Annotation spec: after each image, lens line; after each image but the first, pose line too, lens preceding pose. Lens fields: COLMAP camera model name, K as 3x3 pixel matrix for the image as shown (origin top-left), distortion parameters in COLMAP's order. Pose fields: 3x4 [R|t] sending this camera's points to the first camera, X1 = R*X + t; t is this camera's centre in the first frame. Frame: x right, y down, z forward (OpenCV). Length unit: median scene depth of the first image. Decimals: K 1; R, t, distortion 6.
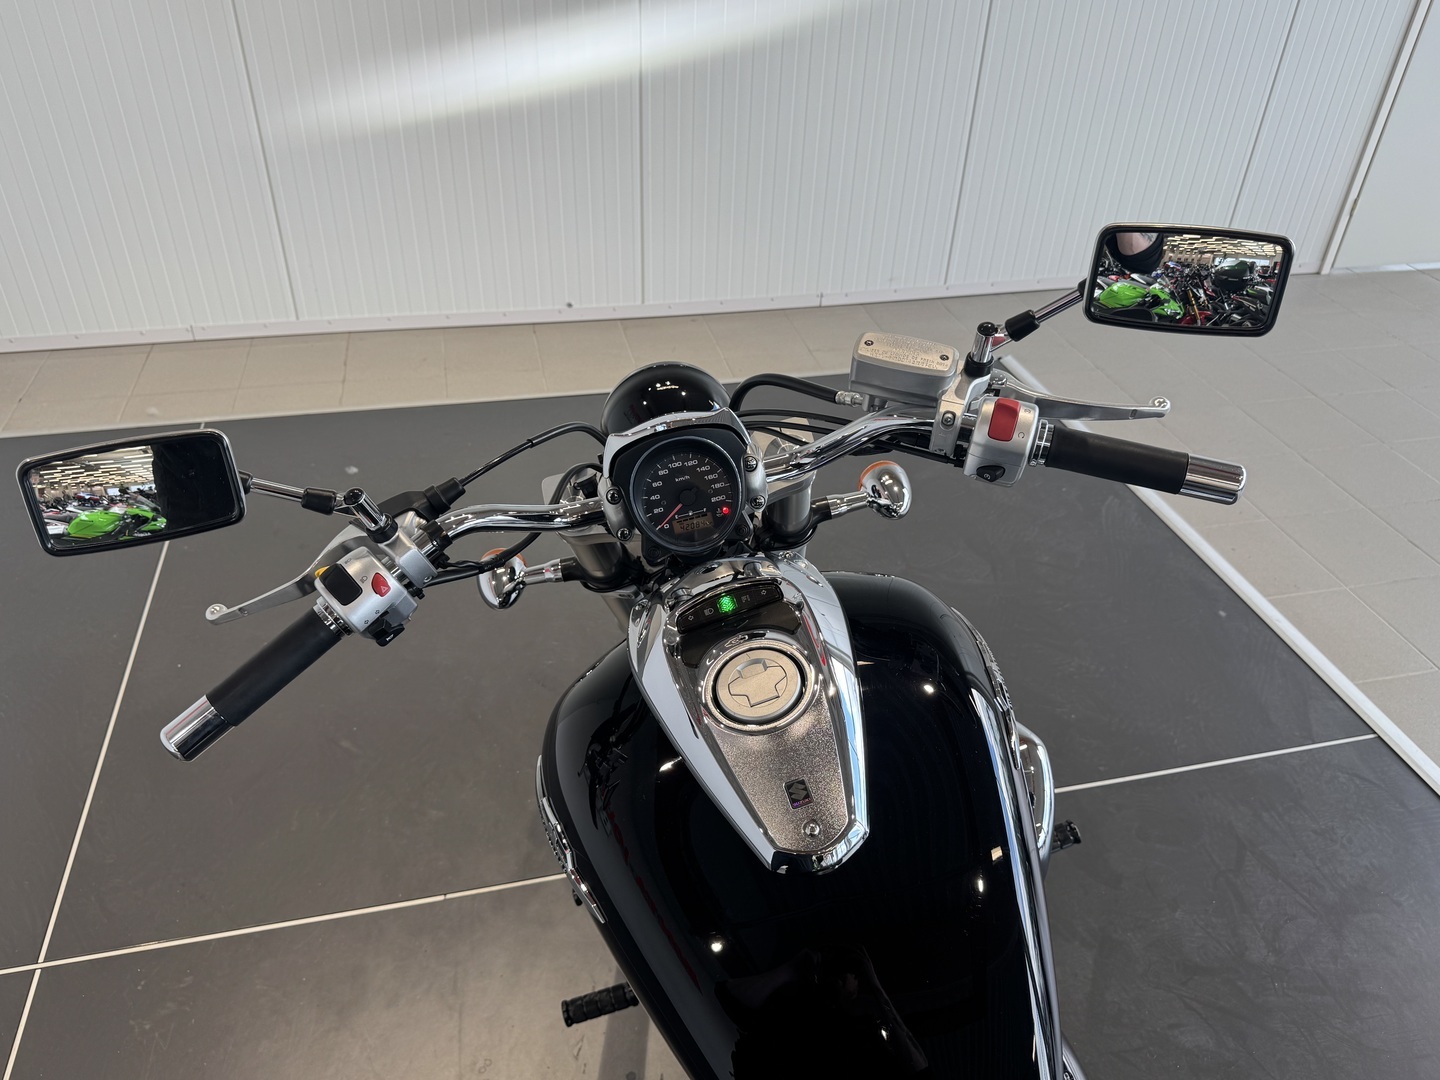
lens RADIAL K [[1066.8, 0, 720.0], [0, 1066.8, 540.0], [0, 0, 1]] dist [-0.001463, -0.004888]
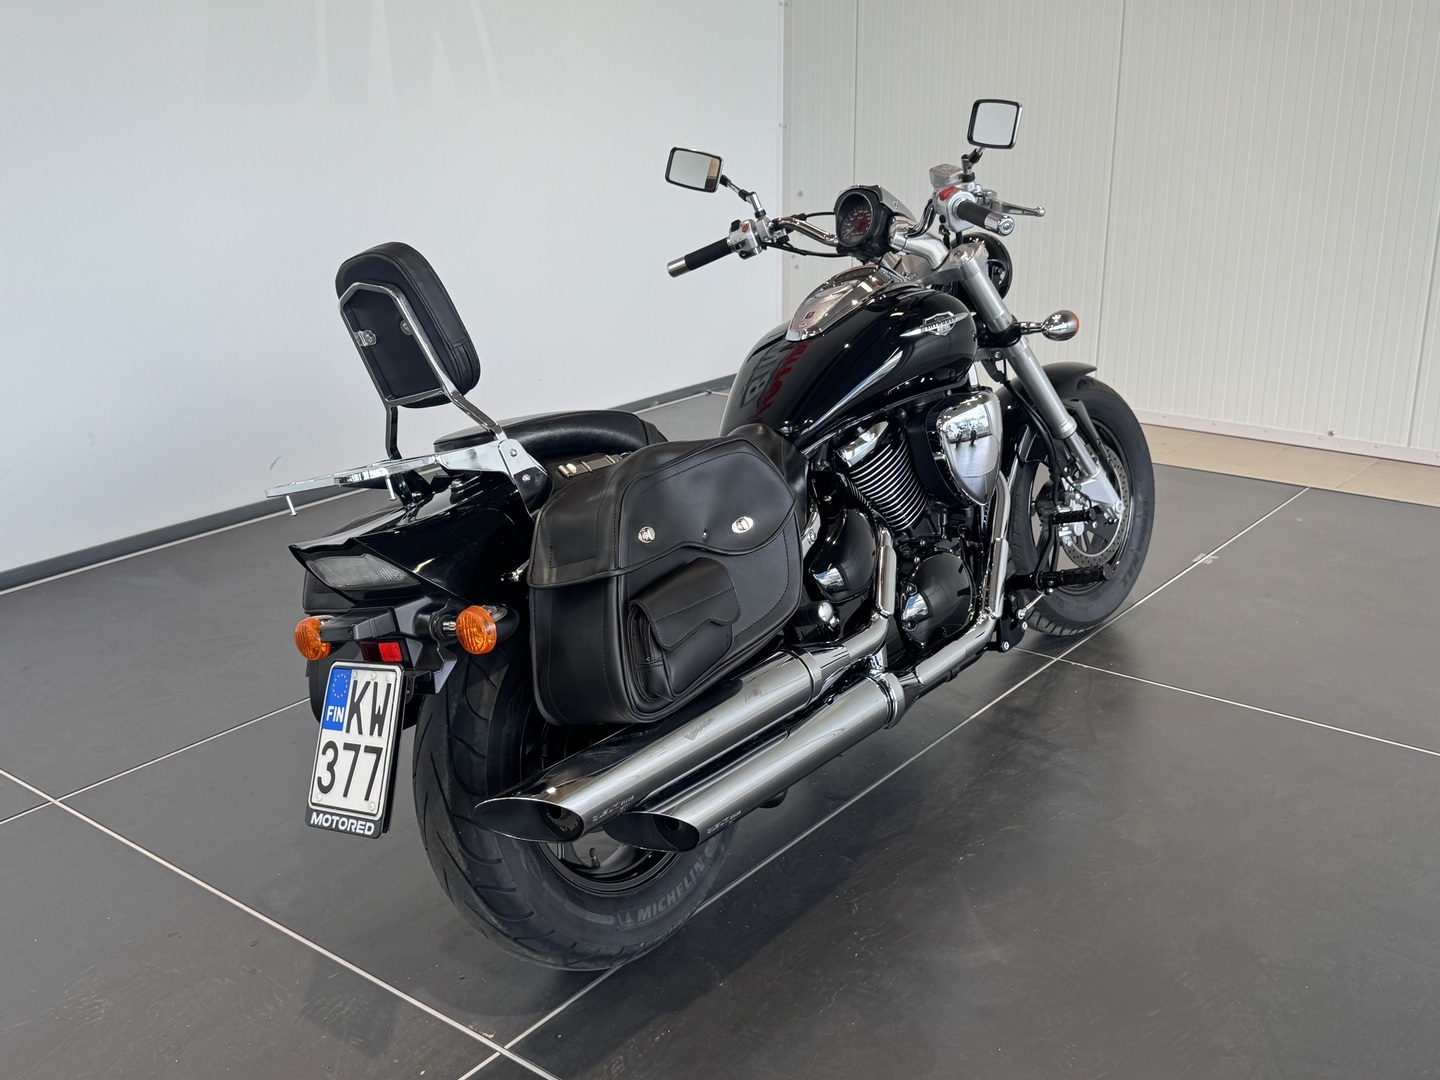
lens RADIAL K [[1471.5, 0, 720.0], [0, 1471.5, 540.0], [0, 0, 1]] dist [0.007277, 0.001618]
pose [[0.603344, 0.270755, -0.750112, 2.296643], [-0.468135, 0.881733, -0.058275, 0.865048], [0.645620, 0.386314, 0.658738, -0.976169]]
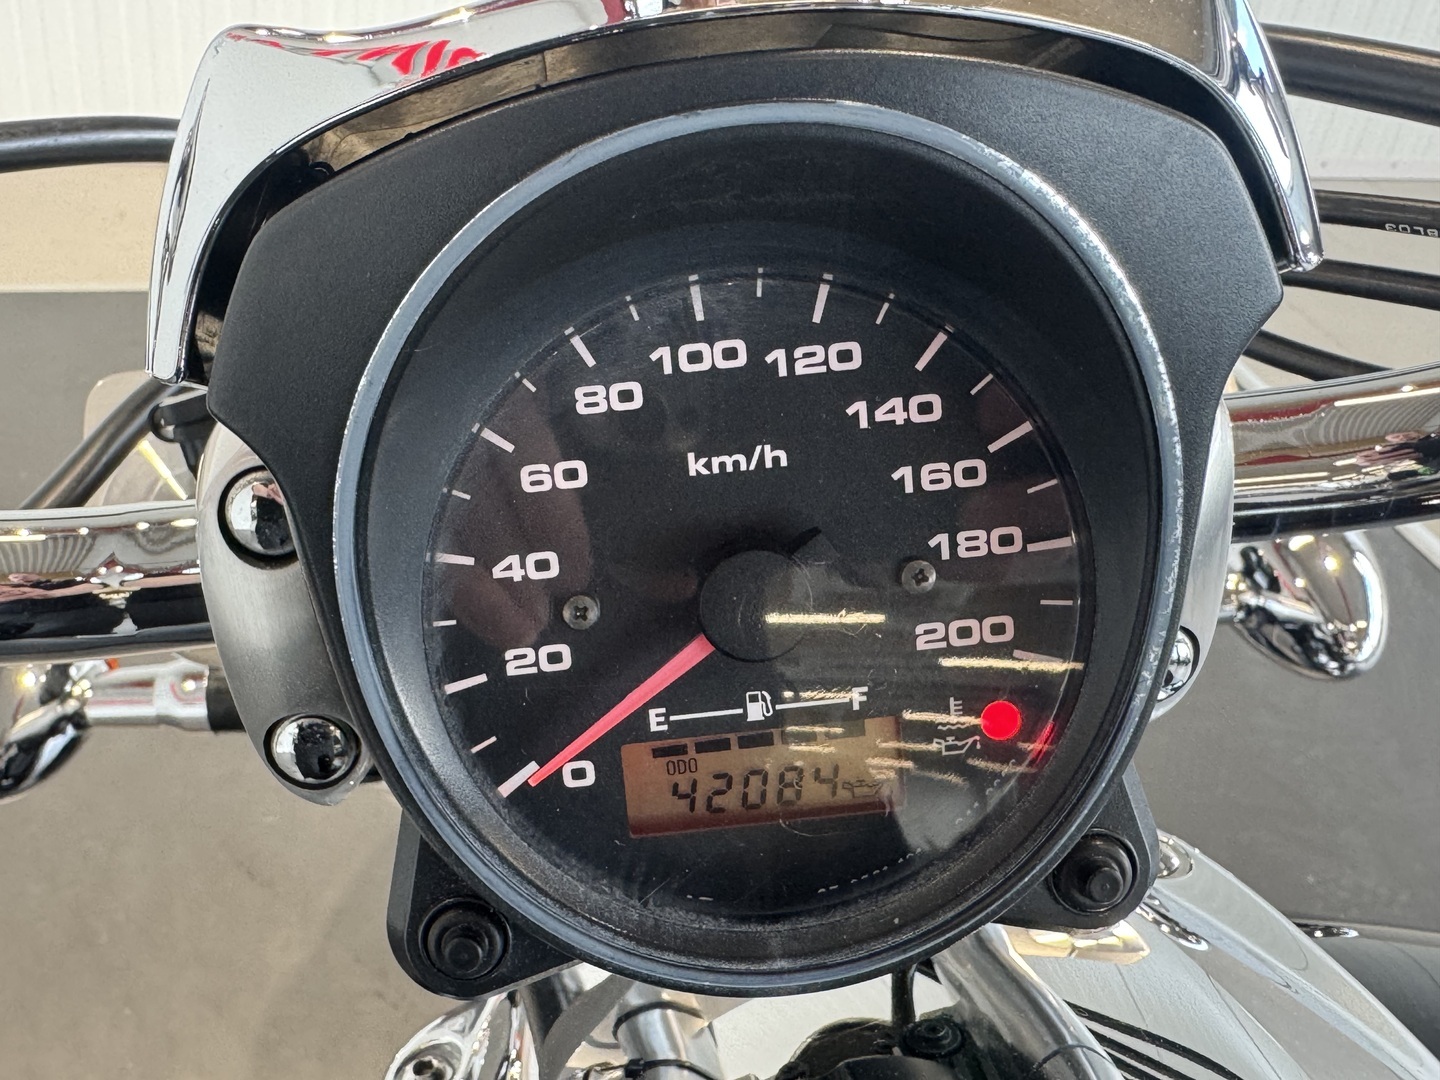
lens RADIAL K [[1515.3, 0, 720.0], [0, 1515.3, 540.0], [0, 0, 1]] dist [-0.002791, -0.004502]
pose [[0.990481, 0.133800, 0.032329, -0.042529], [-0.134267, 0.990863, 0.012730, -0.049608], [-0.030330, -0.016950, 0.999396, 0.802410]]
